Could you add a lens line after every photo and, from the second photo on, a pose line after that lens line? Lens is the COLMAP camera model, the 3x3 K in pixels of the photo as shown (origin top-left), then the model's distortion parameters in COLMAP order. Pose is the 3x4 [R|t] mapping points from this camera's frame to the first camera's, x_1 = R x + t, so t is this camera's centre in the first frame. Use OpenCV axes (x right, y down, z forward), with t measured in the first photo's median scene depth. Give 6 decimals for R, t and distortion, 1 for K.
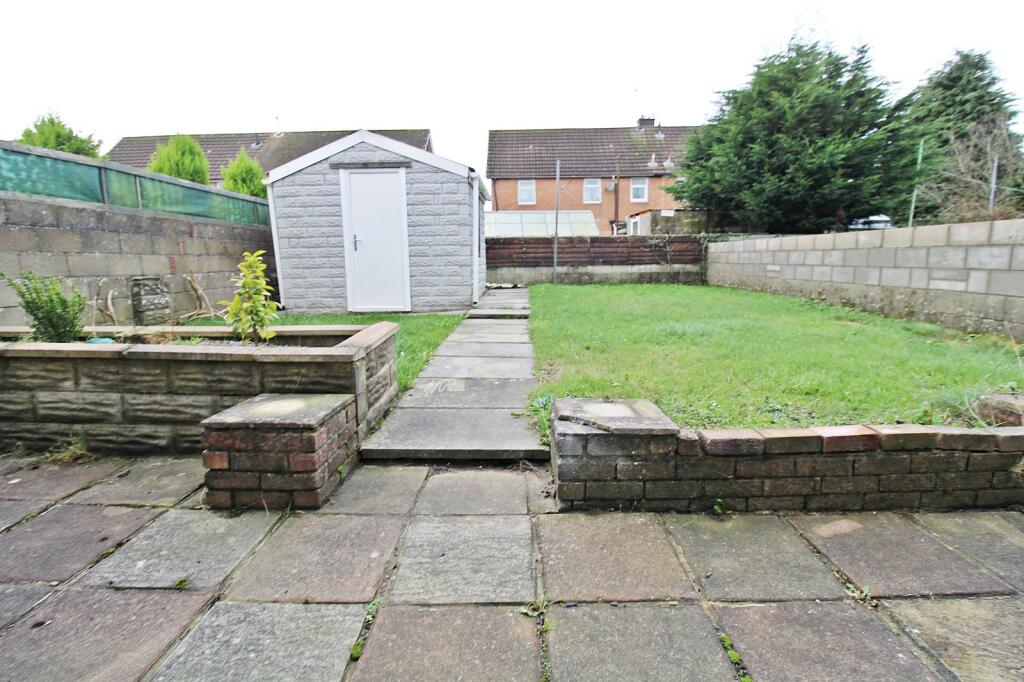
lens RADIAL K [[475.8, 0, 520.1], [0, 475.8, 336.4], [0, 0, 1]] dist [-0.004833, -0.009052]
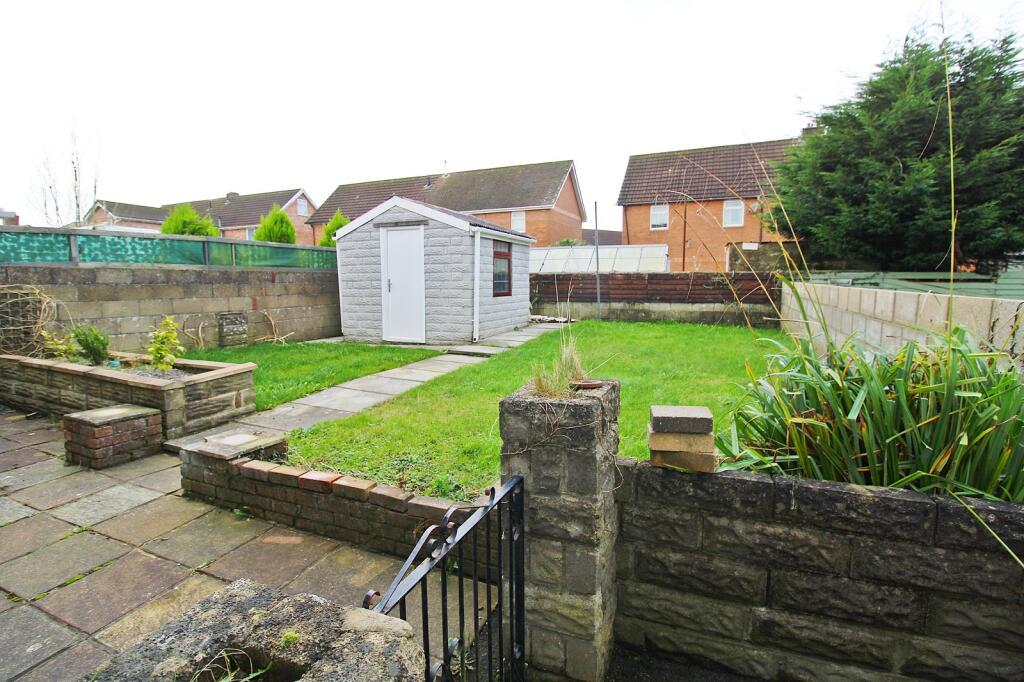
lens RADIAL K [[475.8, 0, 501.3], [0, 475.8, 341.9], [0, 0, 1]] dist [-0.004833, -0.009052]
pose [[0.921798, 0.057995, -0.383309, 0.417303], [-0.069445, 0.997456, -0.016090, -0.052571], [0.381401, 0.041450, 0.923480, -0.028191]]
